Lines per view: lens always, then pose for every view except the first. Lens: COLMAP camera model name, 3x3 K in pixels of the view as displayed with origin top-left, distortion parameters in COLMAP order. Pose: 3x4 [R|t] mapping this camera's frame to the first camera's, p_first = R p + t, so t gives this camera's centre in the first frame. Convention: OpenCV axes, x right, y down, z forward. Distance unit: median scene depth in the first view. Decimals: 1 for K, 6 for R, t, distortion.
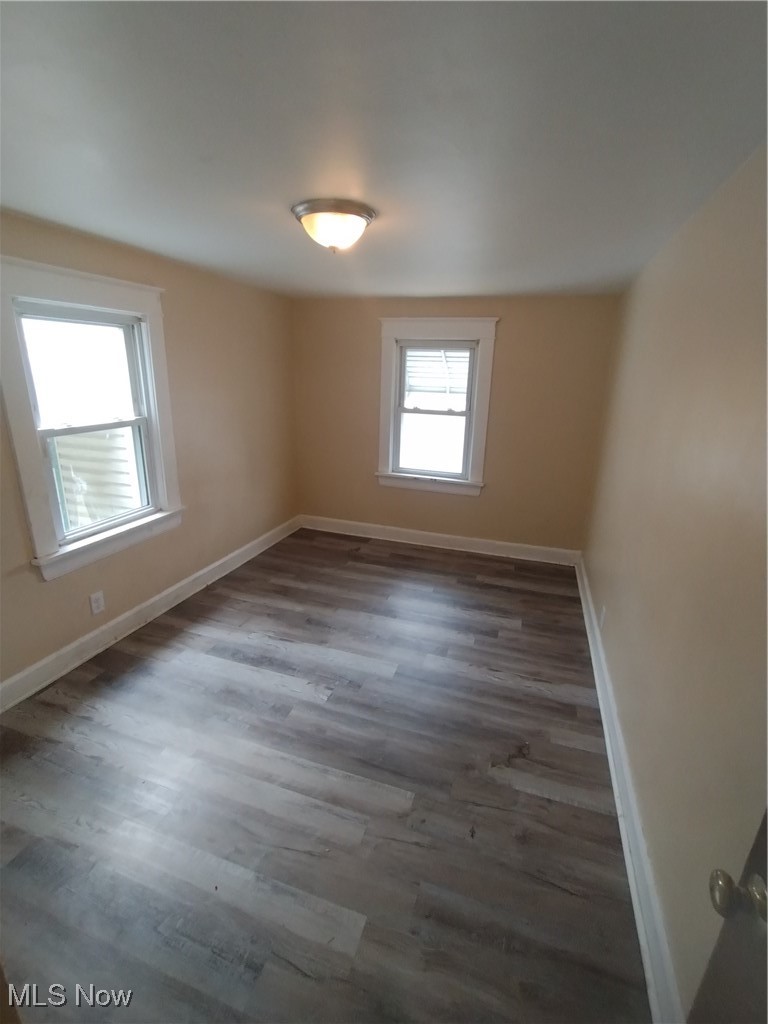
lens RADIAL K [[466.7, 0, 382.4], [0, 466.7, 510.9], [0, 0, 1]] dist [-0.001667, 0.000735]
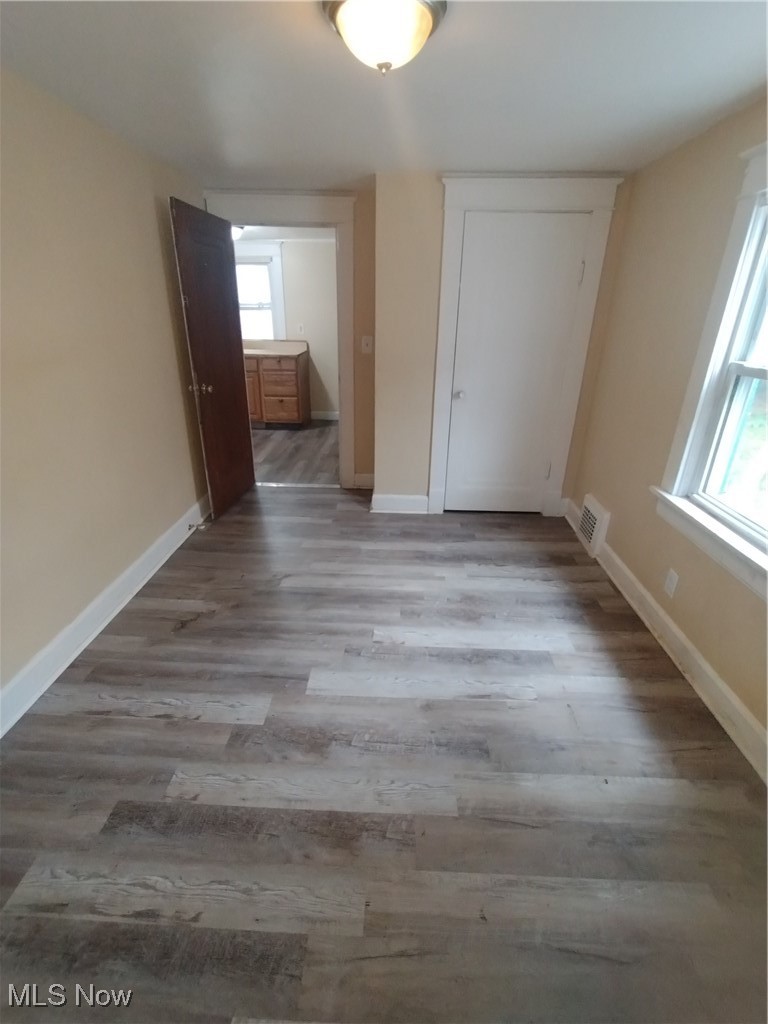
lens RADIAL K [[466.7, 0, 381.9], [0, 466.7, 511.9], [0, 0, 1]] dist [-0.001667, 0.000735]
pose [[-0.960193, 0.067821, -0.270978, 0.105567], [-0.125158, 0.762800, 0.634406, -0.382632], [0.249728, 0.643067, -0.723948, 1.472777]]
